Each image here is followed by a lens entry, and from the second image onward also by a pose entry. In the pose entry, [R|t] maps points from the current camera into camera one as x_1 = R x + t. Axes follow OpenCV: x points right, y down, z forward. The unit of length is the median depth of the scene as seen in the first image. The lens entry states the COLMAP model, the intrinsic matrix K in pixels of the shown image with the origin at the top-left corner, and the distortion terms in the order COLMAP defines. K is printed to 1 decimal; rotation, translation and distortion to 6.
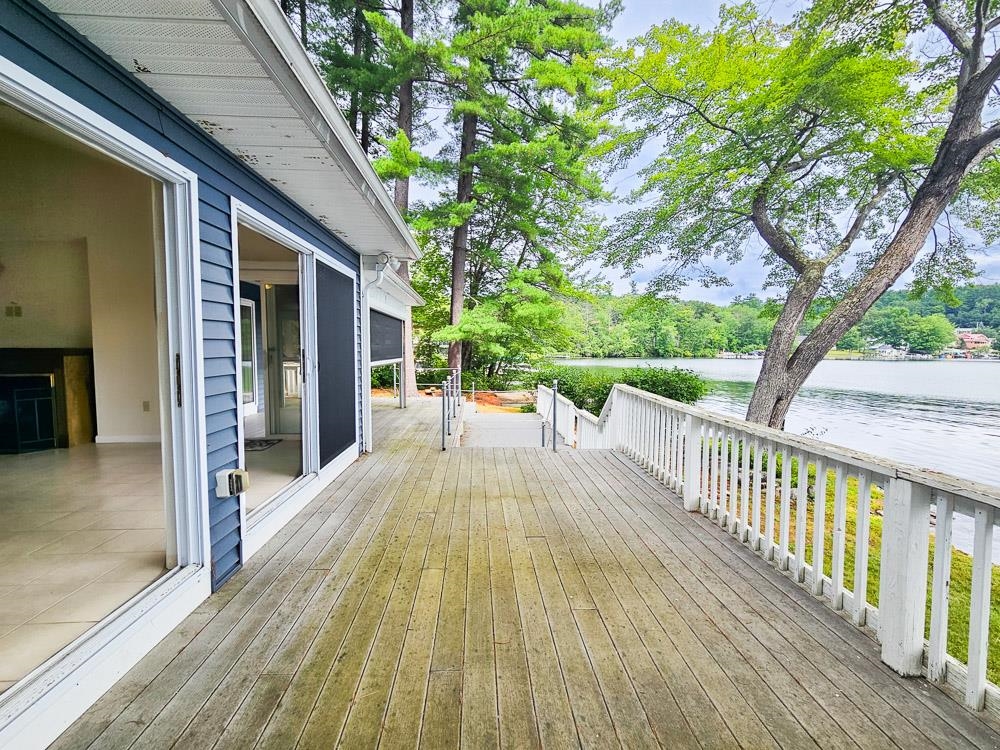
lens RADIAL K [[413.0, 0, 498.6], [0, 413.0, 373.0], [0, 0, 1]] dist [-0.001505, 0.000554]
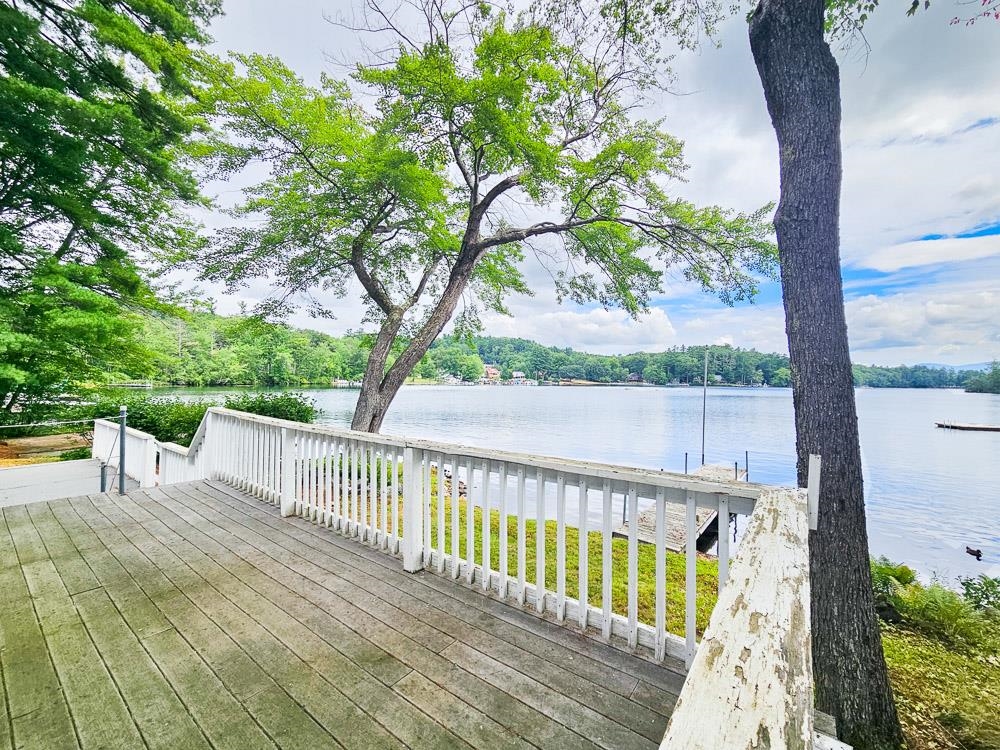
lens RADIAL K [[413.0, 0, 498.2], [0, 413.0, 374.7], [0, 0, 1]] dist [-0.001505, 0.000554]
pose [[0.646552, 0.012409, 0.762769, -0.002808], [0.036237, 0.998239, -0.046956, 0.008614], [-0.762009, 0.058000, 0.644964, -0.040909]]
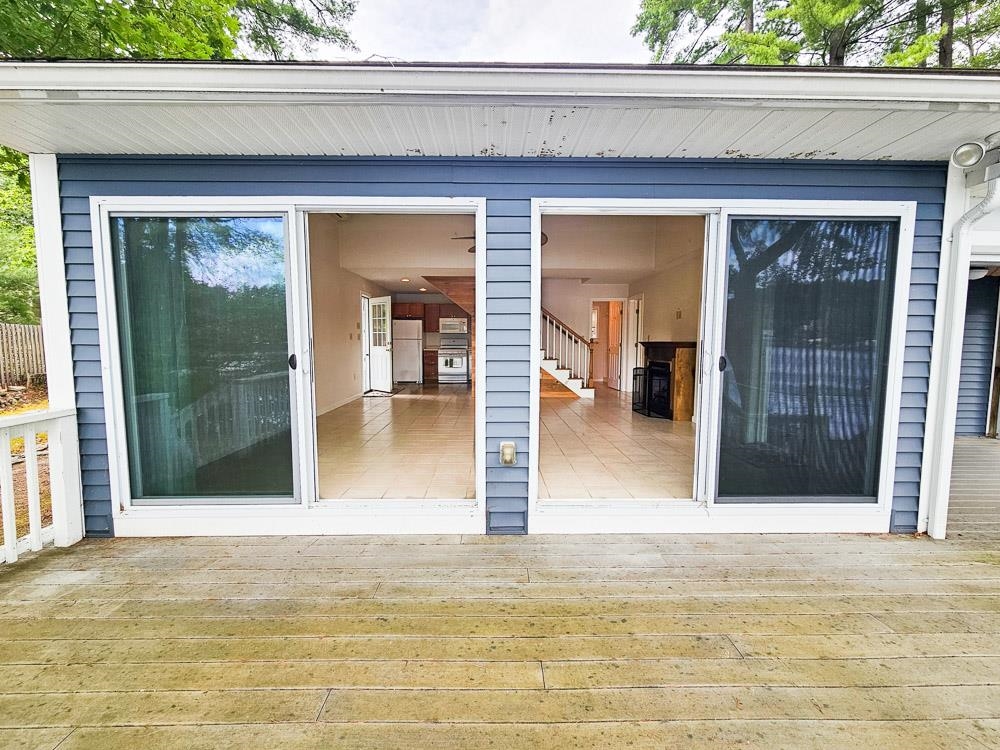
lens RADIAL K [[413.0, 0, 490.2], [0, 413.0, 372.2], [0, 0, 1]] dist [-0.001505, 0.000554]
pose [[-0.035766, 0.071175, -0.996822, 0.729558], [-0.069415, 0.994875, 0.073527, -0.061769], [0.996947, 0.071824, -0.030642, 1.443917]]
